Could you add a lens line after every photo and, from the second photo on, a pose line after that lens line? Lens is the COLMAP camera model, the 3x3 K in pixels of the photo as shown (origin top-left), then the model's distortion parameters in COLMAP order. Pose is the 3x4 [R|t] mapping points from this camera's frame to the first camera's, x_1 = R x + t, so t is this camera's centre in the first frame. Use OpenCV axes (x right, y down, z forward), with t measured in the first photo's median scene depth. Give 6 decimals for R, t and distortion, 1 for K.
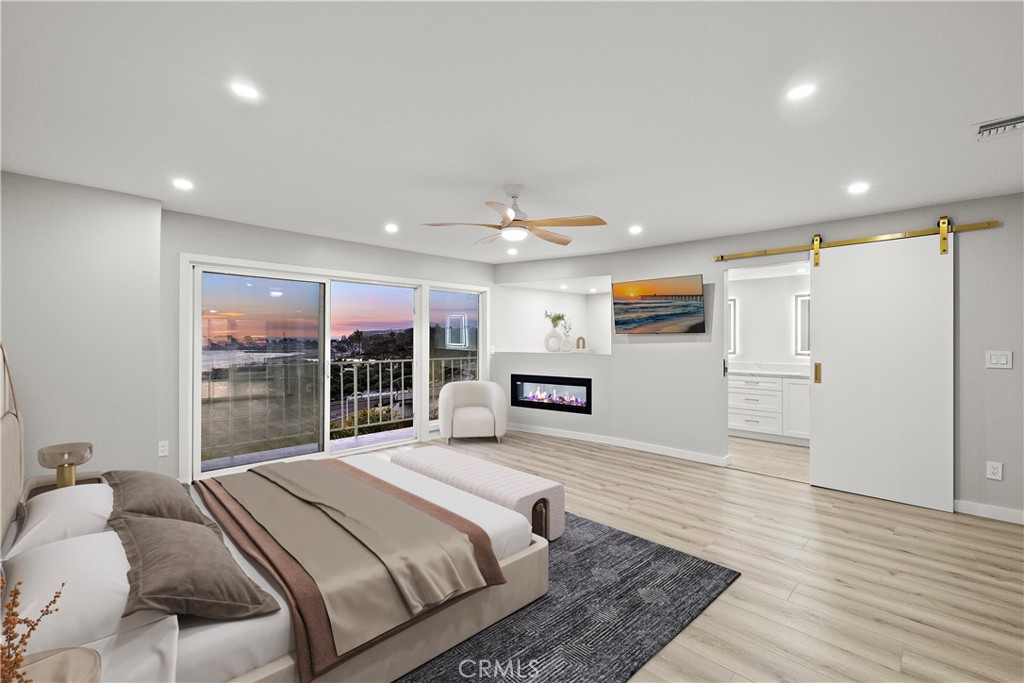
lens RADIAL K [[441.3, 0, 514.3], [0, 441.3, 338.9], [0, 0, 1]] dist [0.001055, -0.000012]
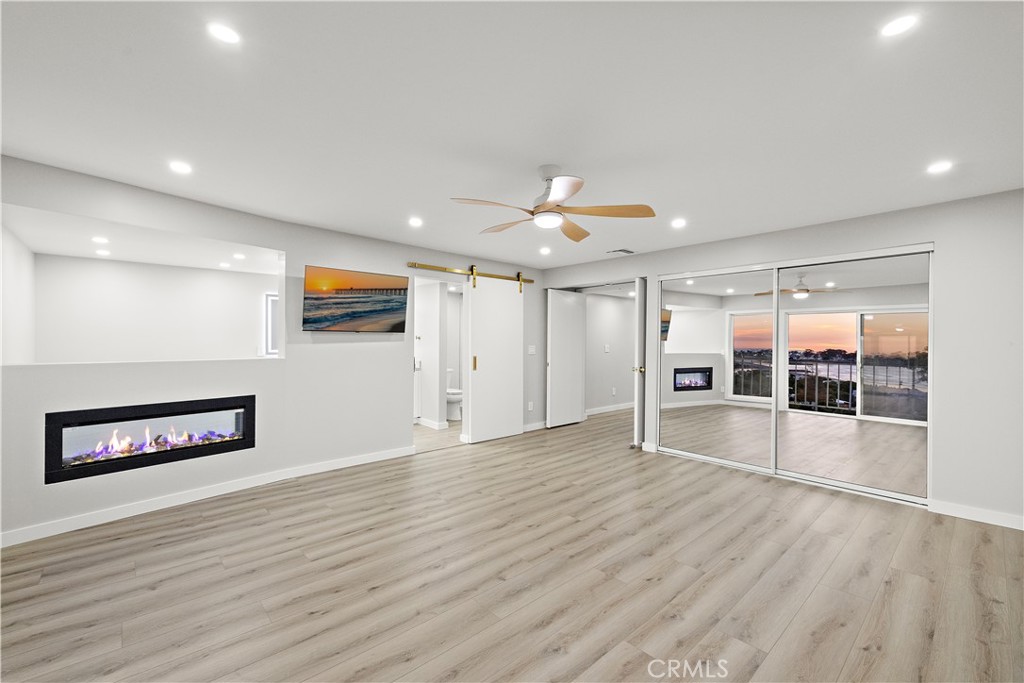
lens RADIAL K [[441.3, 0, 514.3], [0, 441.3, 338.9], [0, 0, 1]] dist [0.001055, -0.000012]
pose [[0.030479, 0.002580, 0.999532, -0.658578], [-0.006769, 0.999974, -0.002374, 0.001897], [-0.999512, -0.006694, 0.030496, 0.757312]]
